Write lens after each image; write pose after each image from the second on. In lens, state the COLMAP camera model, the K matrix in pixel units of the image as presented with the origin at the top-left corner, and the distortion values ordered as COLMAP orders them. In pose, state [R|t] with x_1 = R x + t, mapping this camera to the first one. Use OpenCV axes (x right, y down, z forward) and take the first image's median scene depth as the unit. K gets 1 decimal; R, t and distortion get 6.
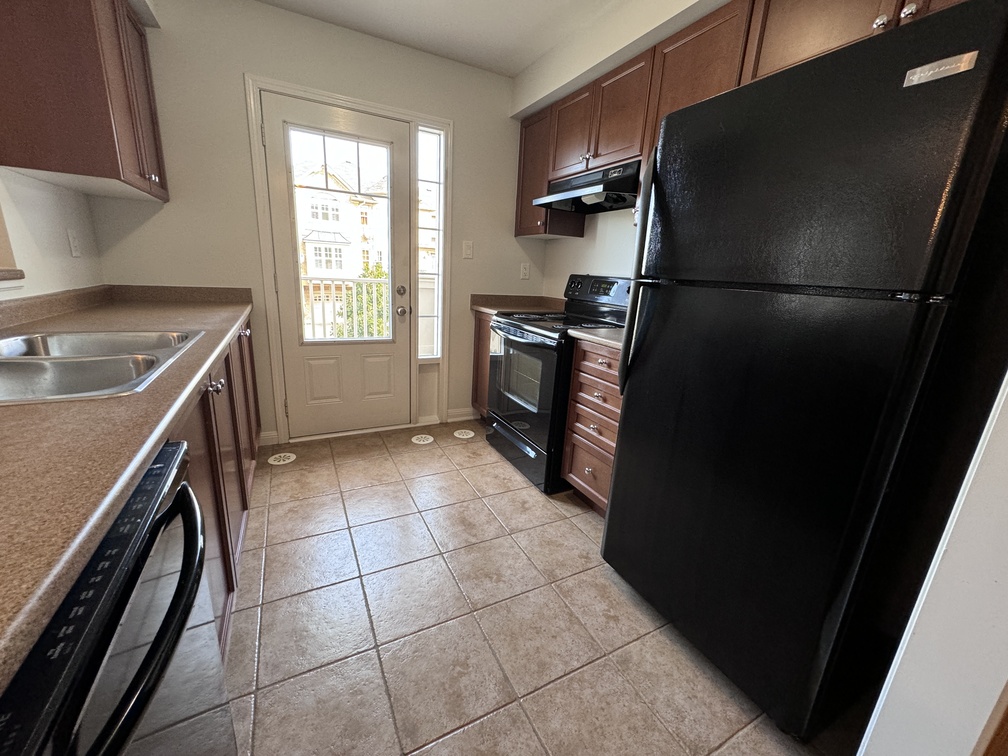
lens RADIAL K [[401.7, 0, 491.0], [0, 401.7, 380.8], [0, 0, 1]] dist [0.000859, 0.000126]
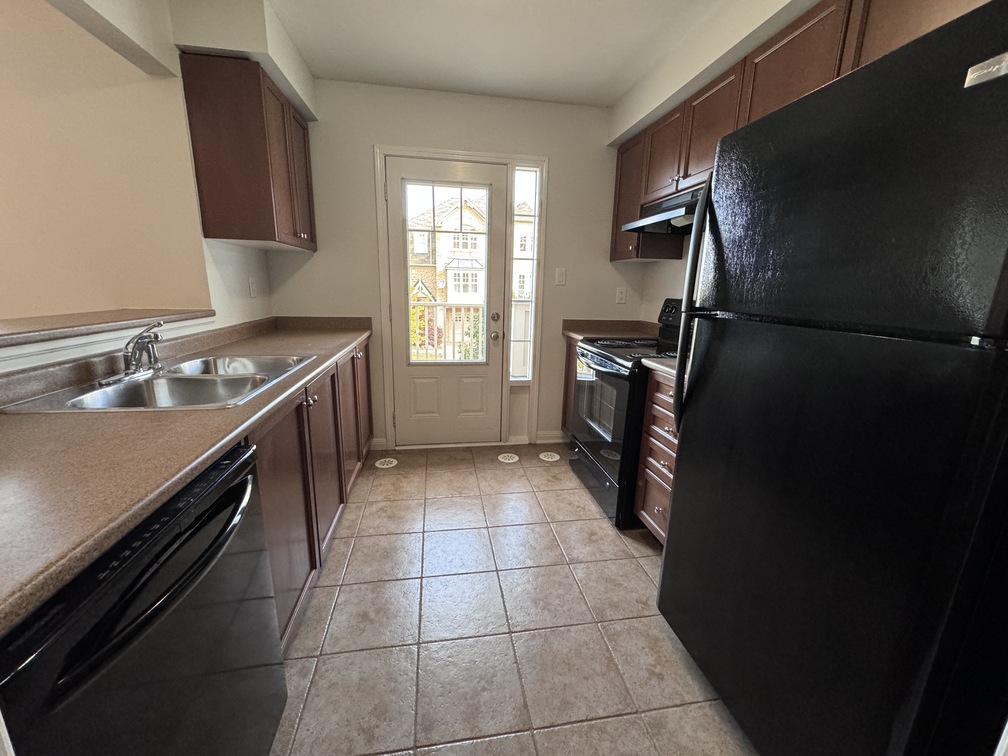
lens RADIAL K [[401.6, 0, 500.0], [0, 401.6, 380.2], [0, 0, 1]] dist [-0.000169, 0.000136]
pose [[0.951021, 0.039456, -0.306598, 0.154595], [-0.052968, 0.997952, -0.035874, -0.022455], [0.304554, 0.050357, 0.951163, -0.012633]]
